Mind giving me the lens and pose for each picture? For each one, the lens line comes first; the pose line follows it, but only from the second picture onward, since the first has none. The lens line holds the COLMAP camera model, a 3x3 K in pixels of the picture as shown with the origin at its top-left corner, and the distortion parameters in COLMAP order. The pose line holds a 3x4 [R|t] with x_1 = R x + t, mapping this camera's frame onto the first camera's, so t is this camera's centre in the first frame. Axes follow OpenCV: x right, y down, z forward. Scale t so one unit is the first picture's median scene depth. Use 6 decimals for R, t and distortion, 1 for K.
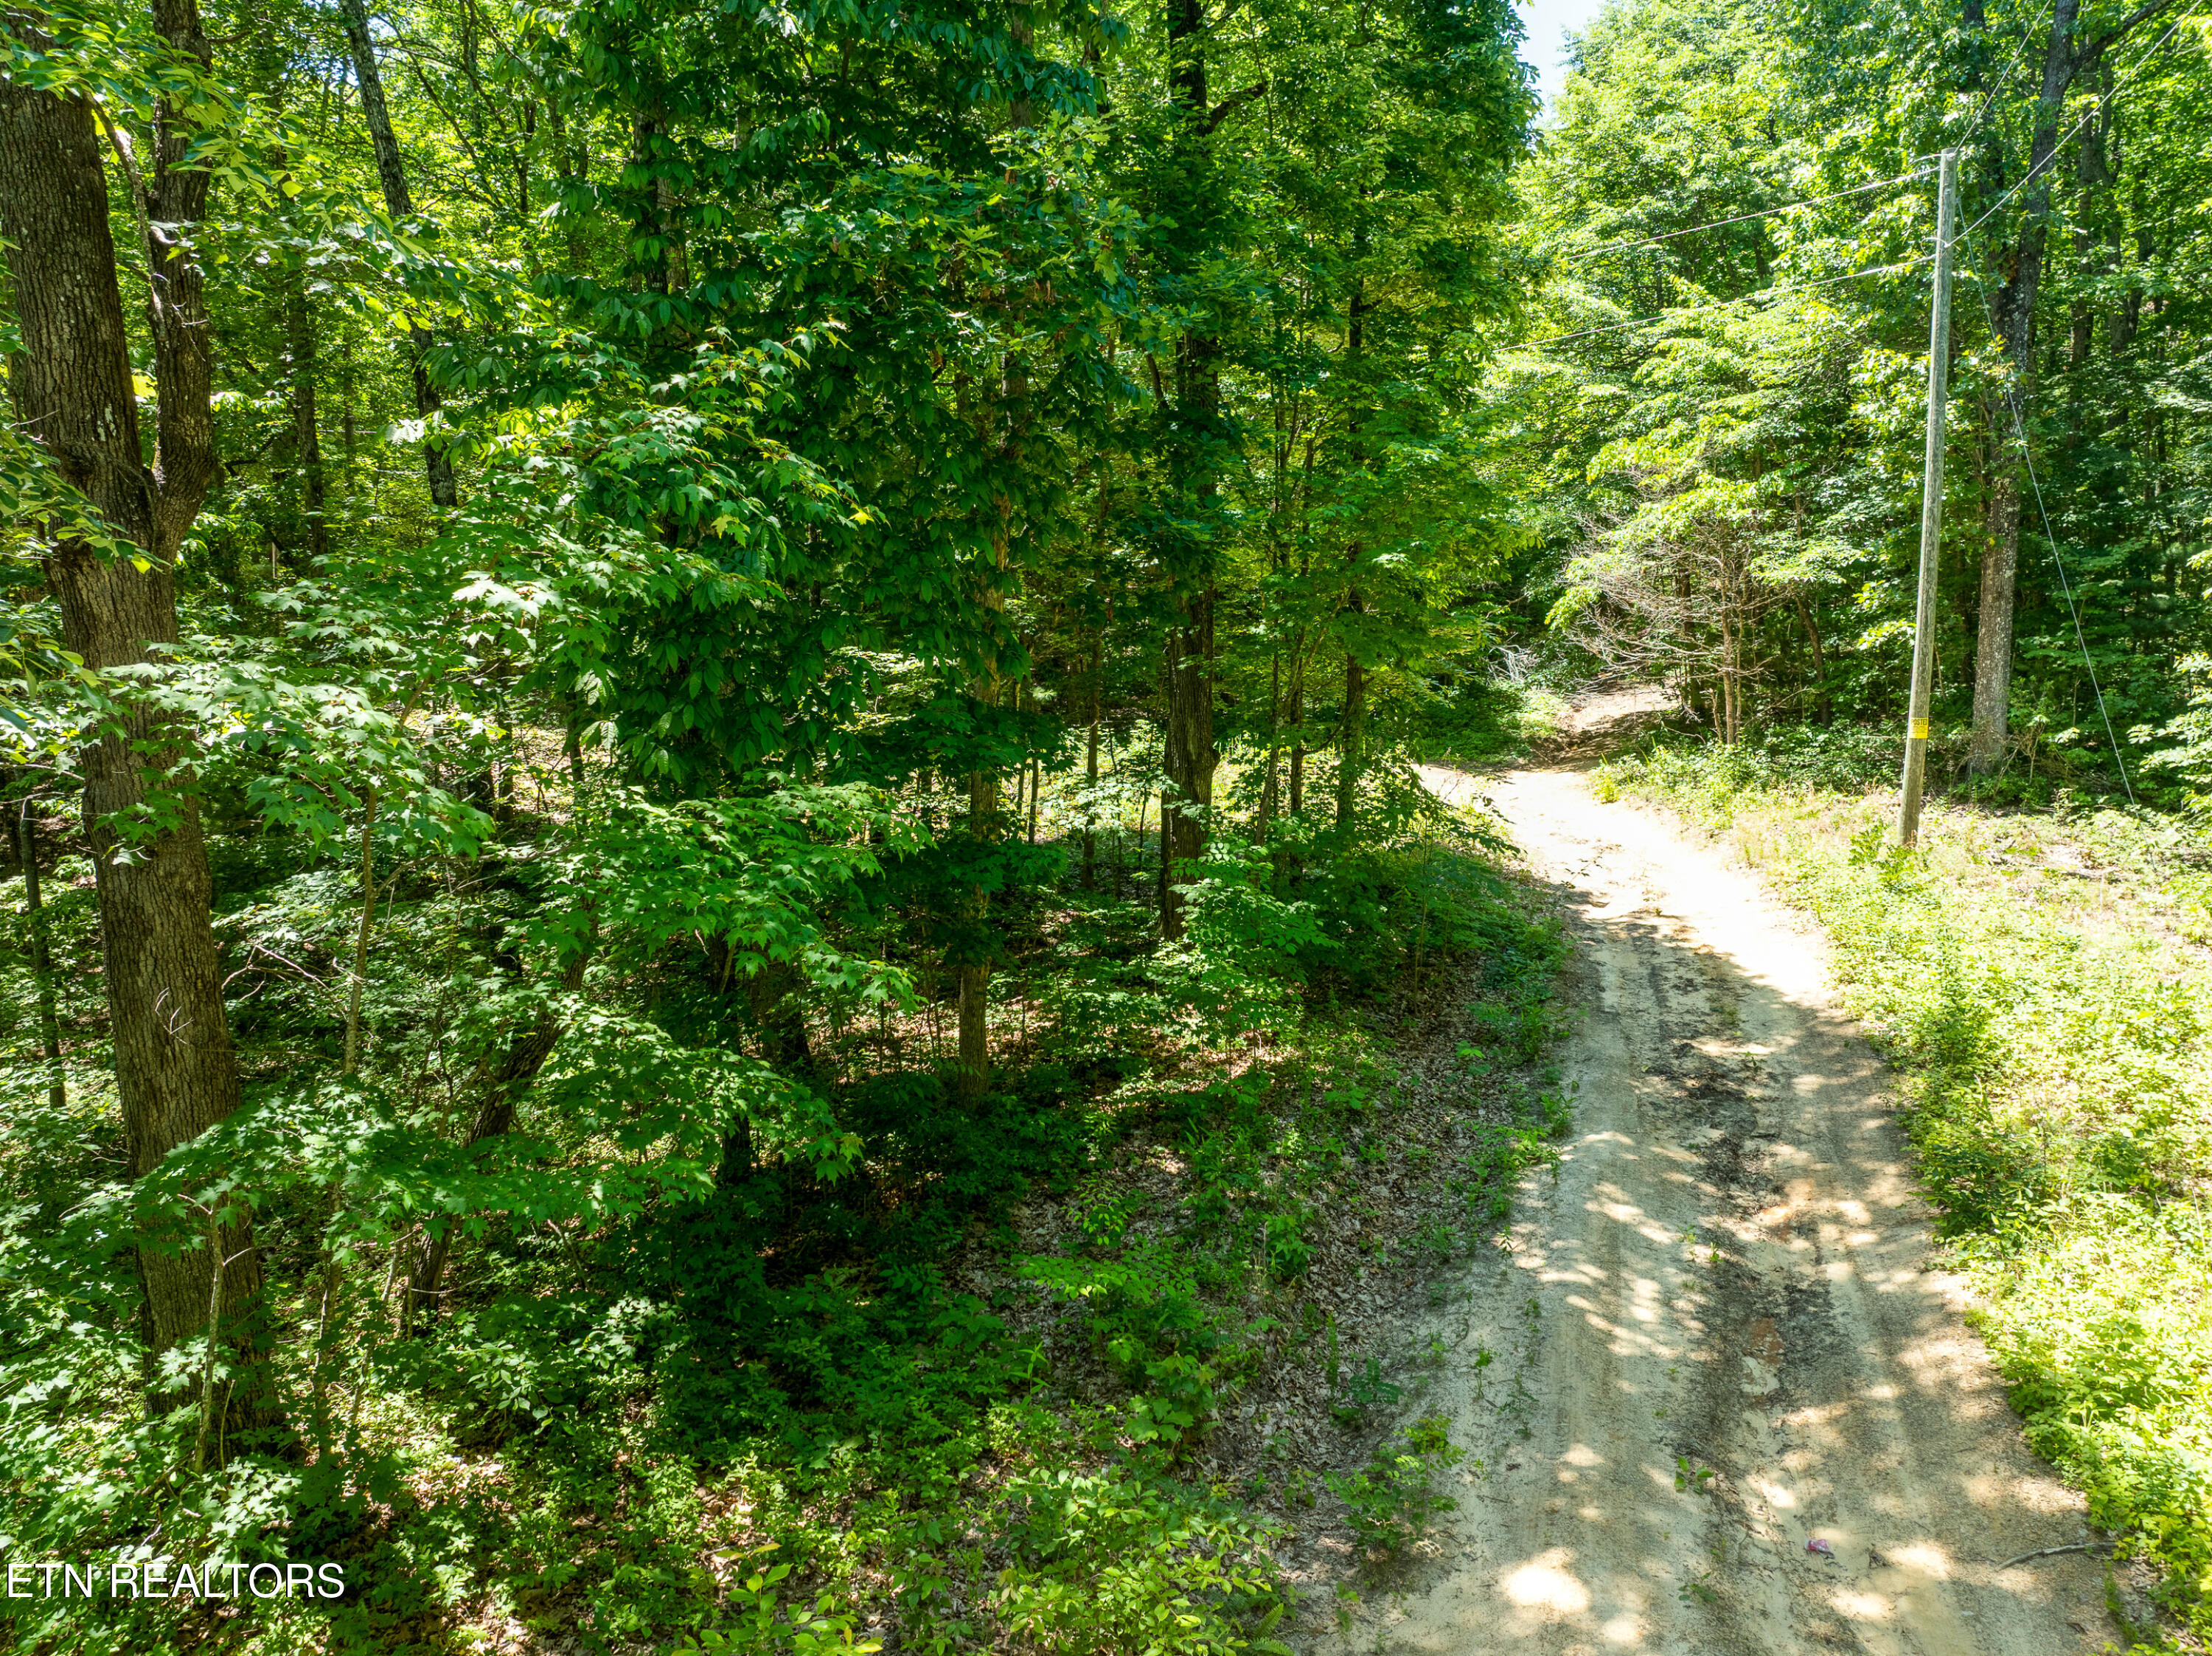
lens RADIAL K [[1589.5, 0, 1103.7], [0, 1589.5, 820.5], [0, 0, 1]] dist [-0.082353, 0.057456]
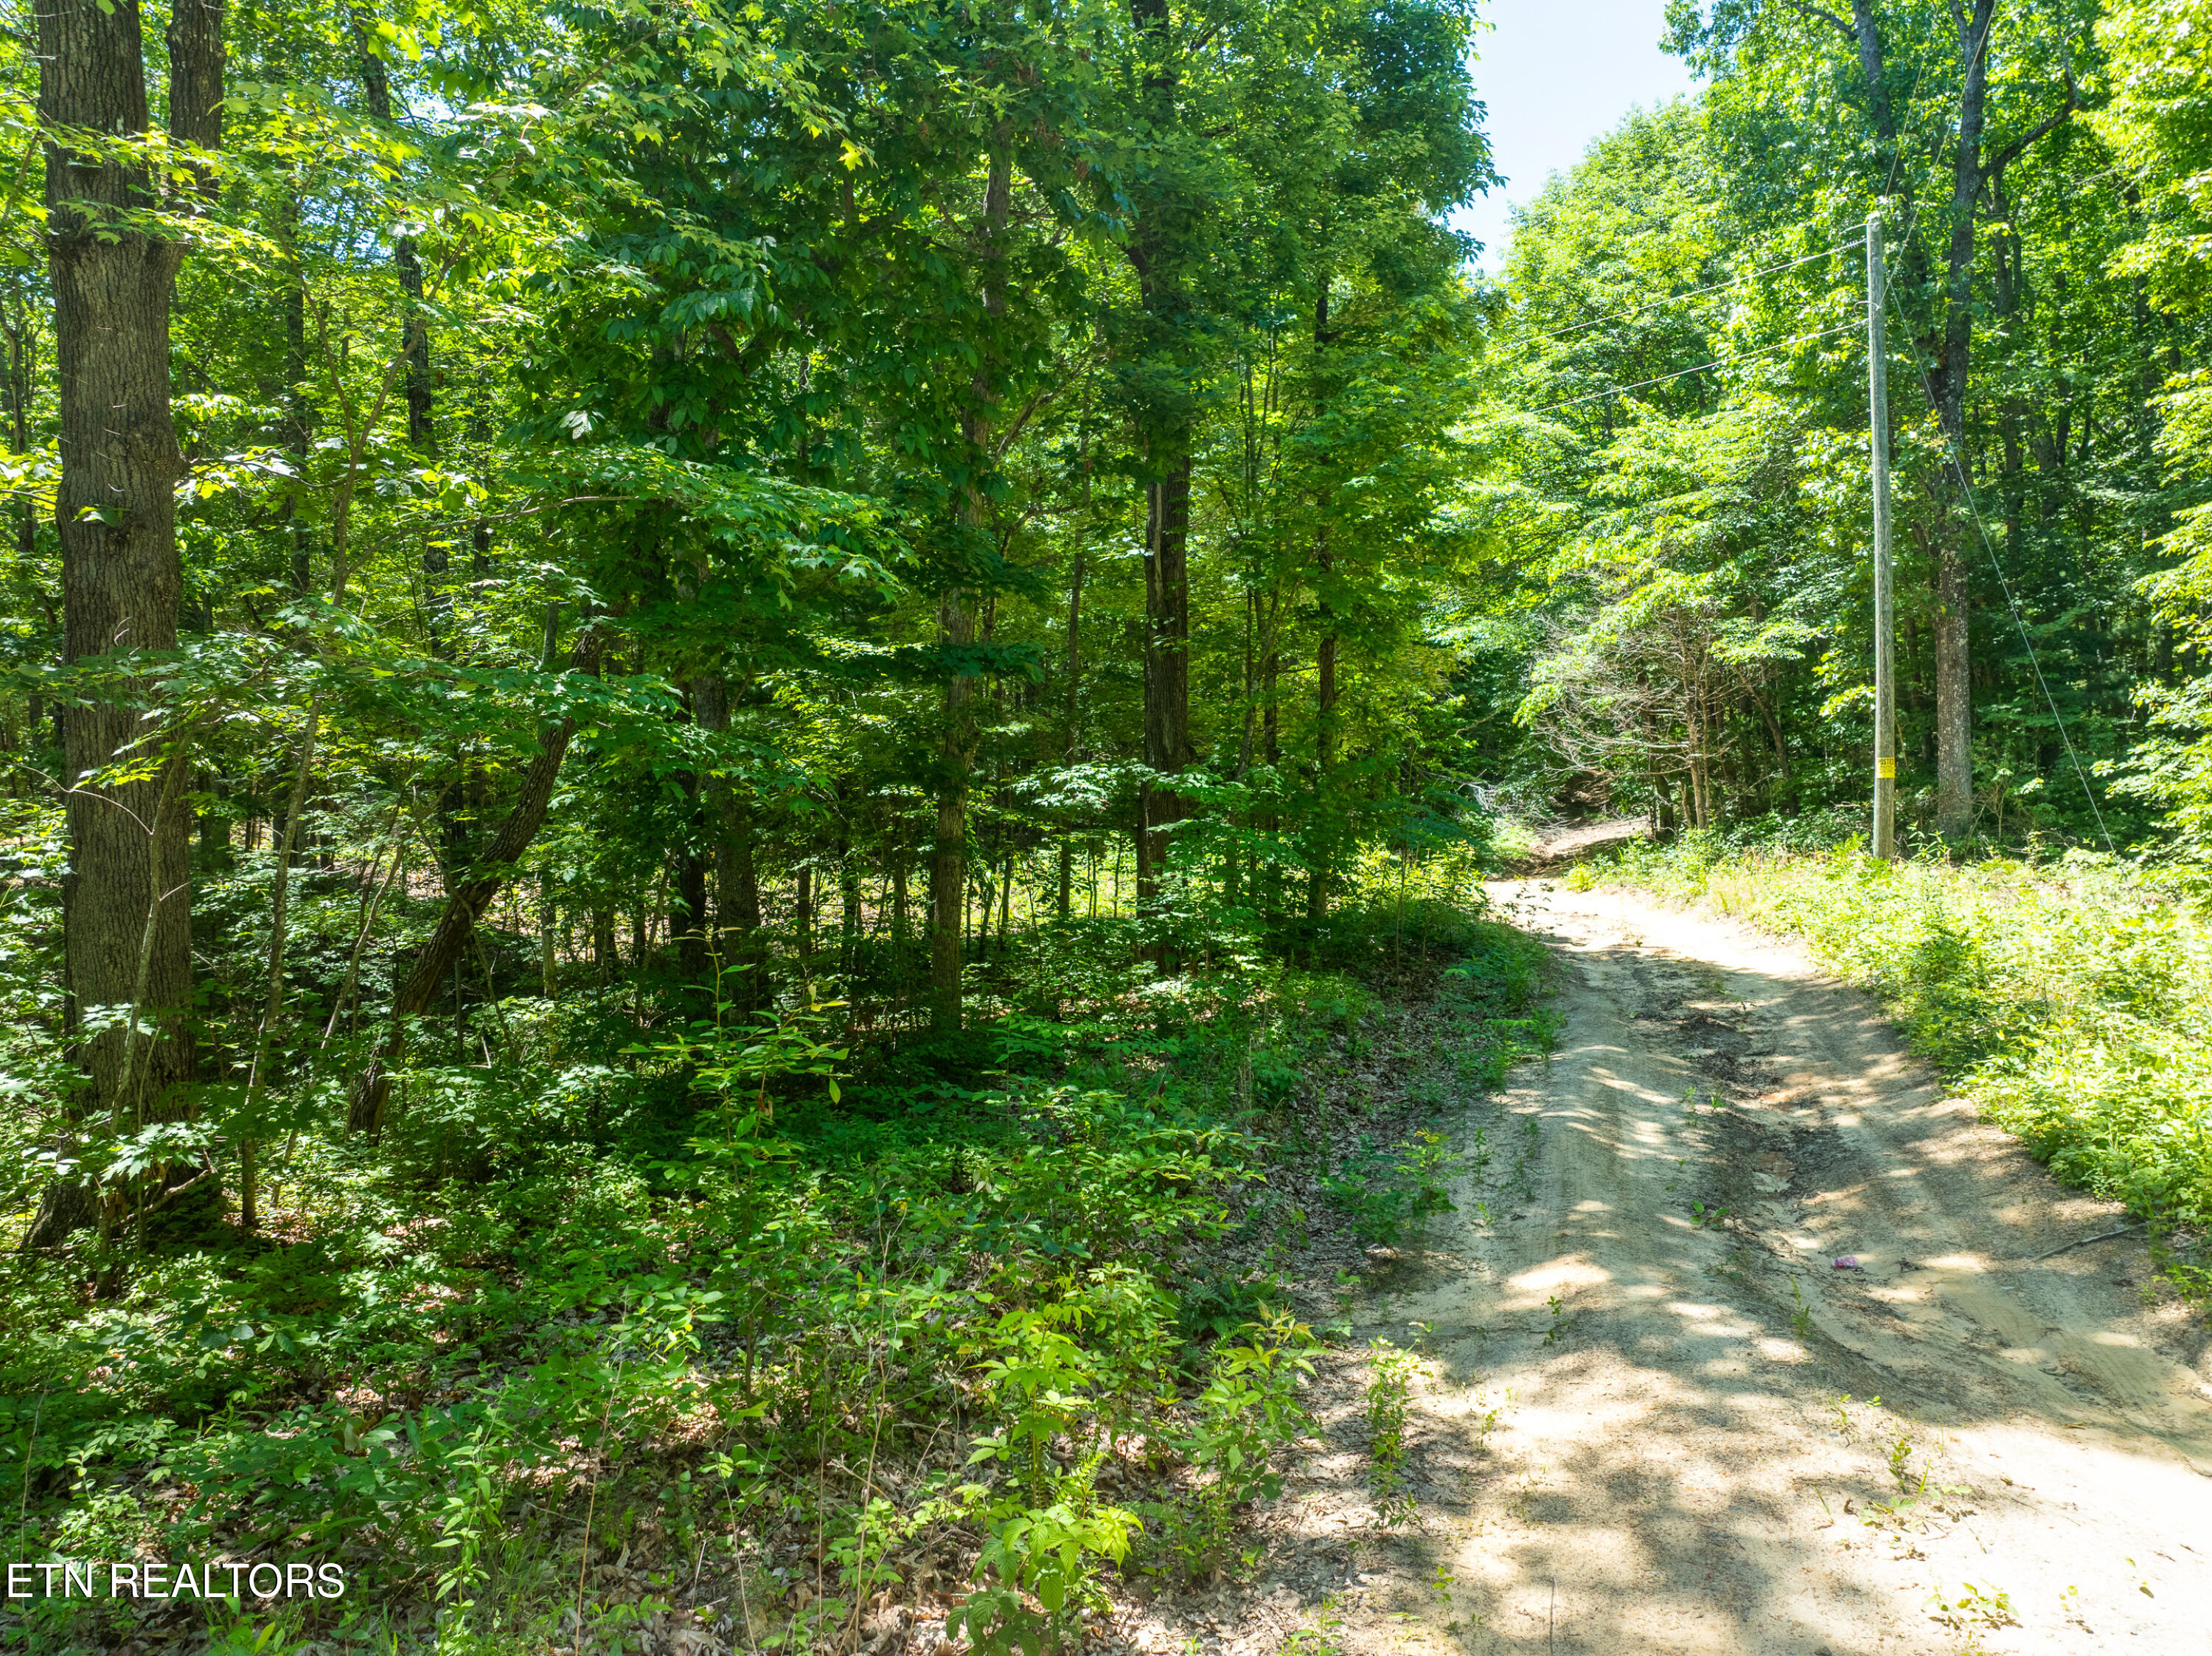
lens RADIAL K [[1589.5, 0, 1103.7], [0, 1589.5, 820.5], [0, 0, 1]] dist [-0.082353, 0.057456]
pose [[0.999849, -0.000118, 0.017351, -0.001339], [0.002666, 0.989142, -0.146941, 0.107893], [-0.017145, 0.146965, 0.988993, 0.011562]]
